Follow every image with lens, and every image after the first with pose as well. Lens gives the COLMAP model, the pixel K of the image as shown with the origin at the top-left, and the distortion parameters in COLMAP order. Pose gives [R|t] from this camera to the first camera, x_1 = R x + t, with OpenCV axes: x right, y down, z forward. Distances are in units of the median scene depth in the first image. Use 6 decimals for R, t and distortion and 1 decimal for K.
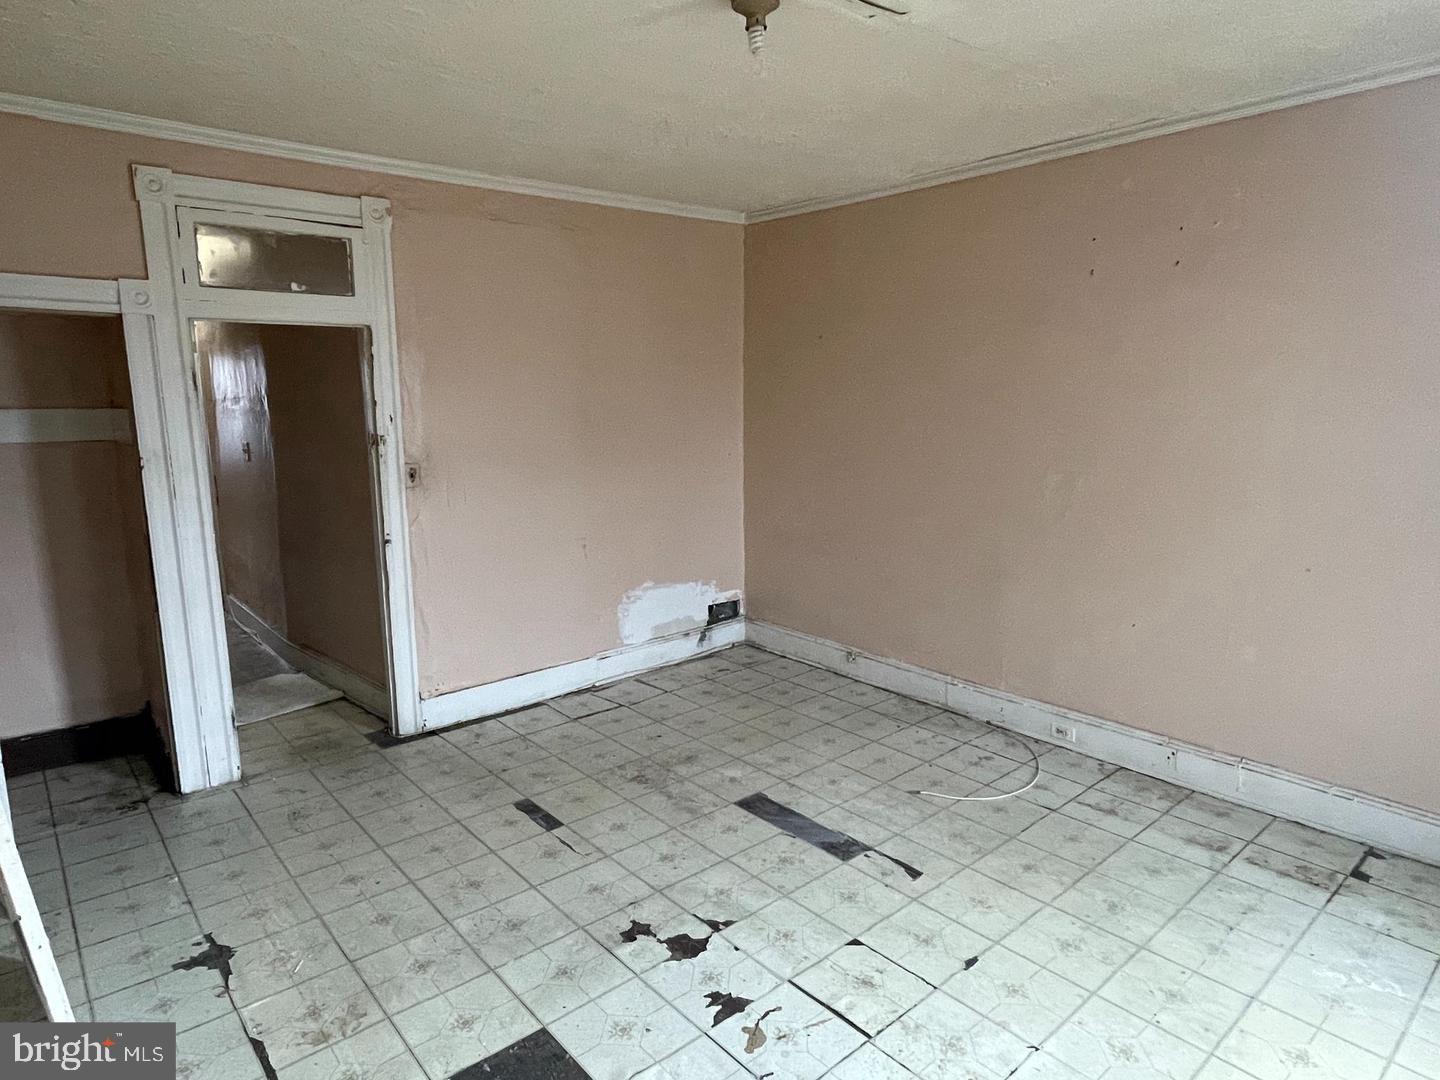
lens RADIAL K [[854.0, 0, 714.9], [0, 854.0, 543.6], [0, 0, 1]] dist [-0.004291, -0.001668]
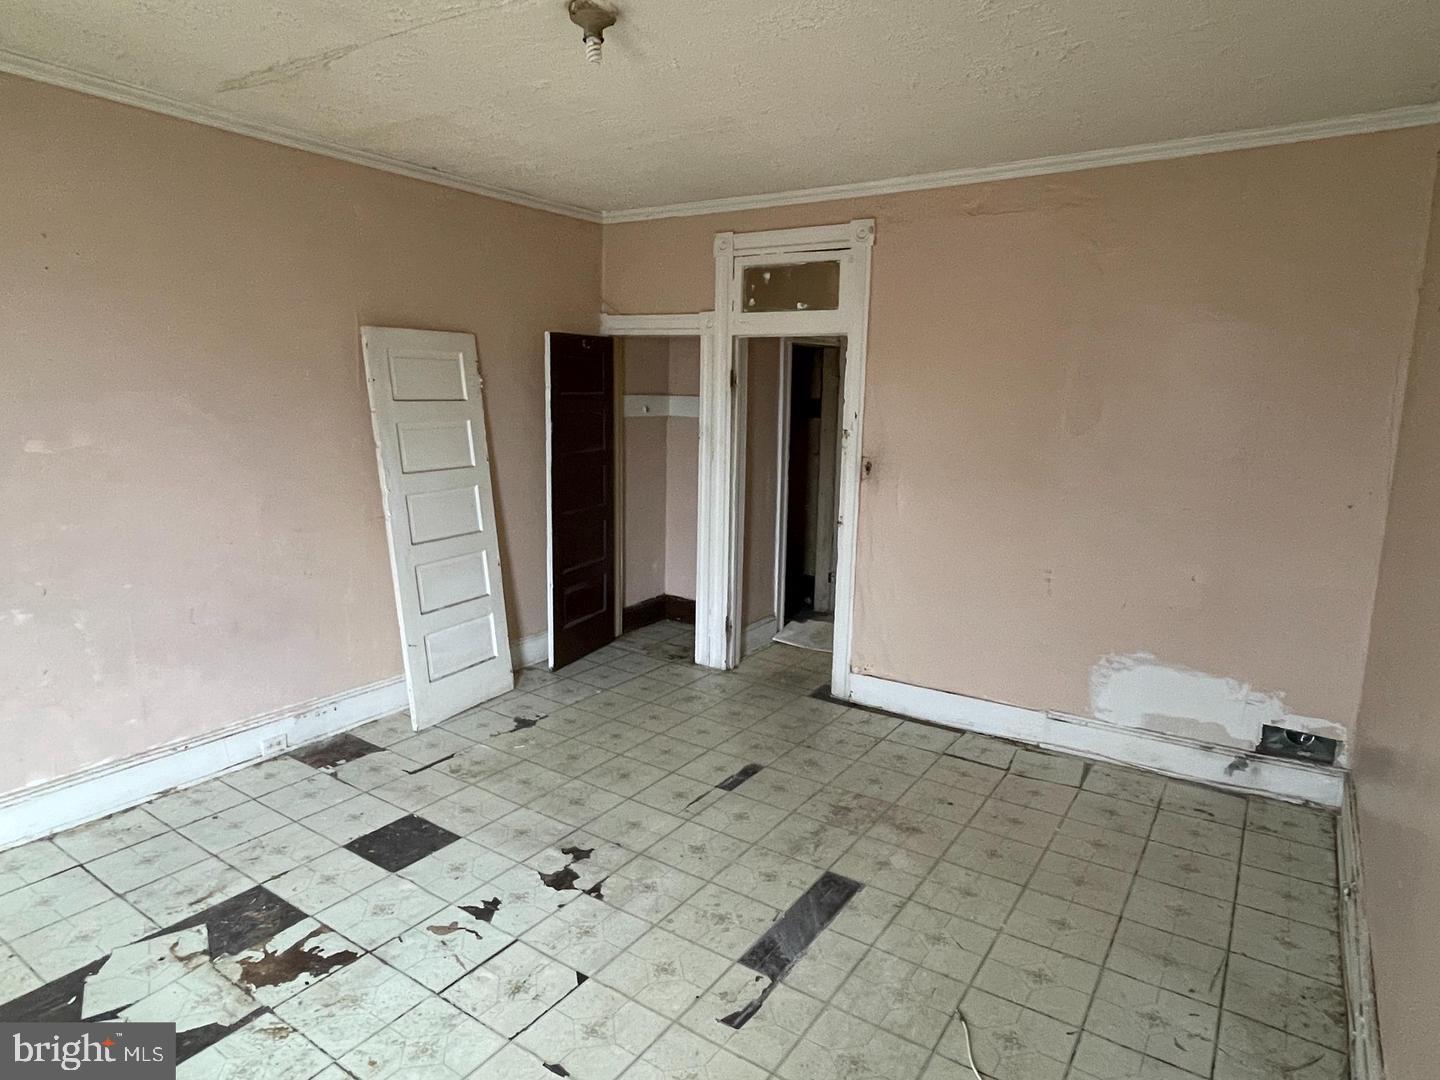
lens RADIAL K [[854.0, 0, 712.8], [0, 854.0, 537.2], [0, 0, 1]] dist [-0.004291, -0.001668]
pose [[0.263692, 0.180391, -0.947590, 0.687141], [-0.190618, 0.972731, 0.132132, -0.107623], [0.945585, 0.145786, 0.290887, 0.540022]]
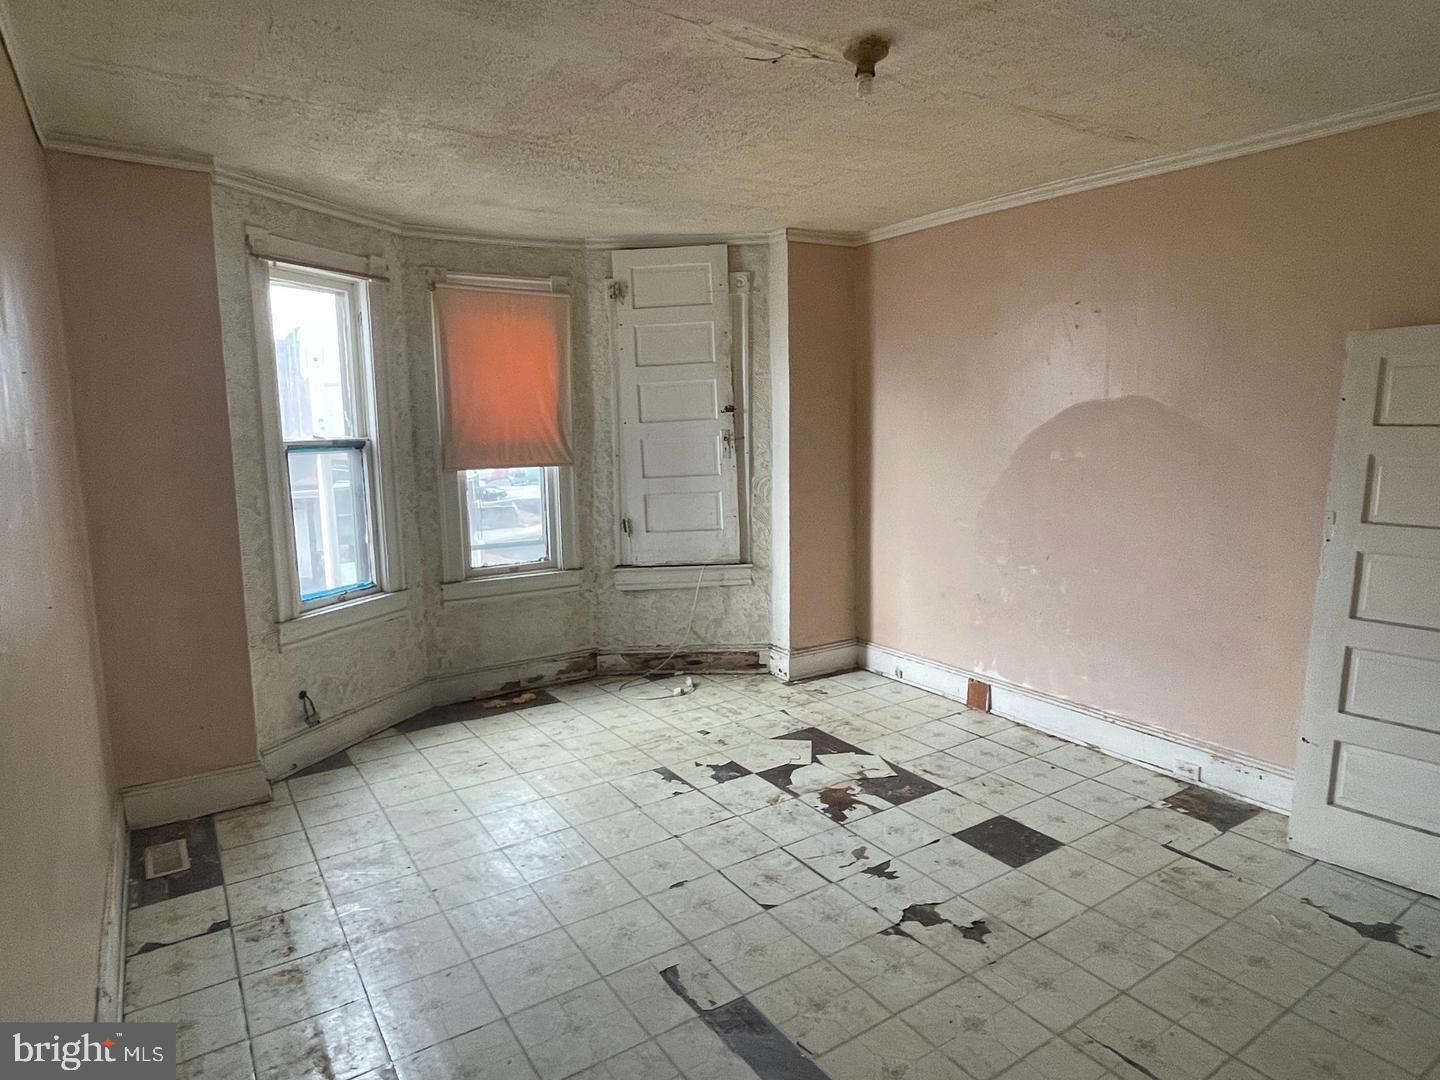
lens RADIAL K [[854.0, 0, 714.6], [0, 854.0, 539.1], [0, 0, 1]] dist [-0.004291, -0.001668]
pose [[-0.991370, 0.002262, 0.131074, 0.058523], [0.044146, 0.947215, 0.317546, -0.234175], [-0.123437, 0.320592, -0.939140, 1.296314]]
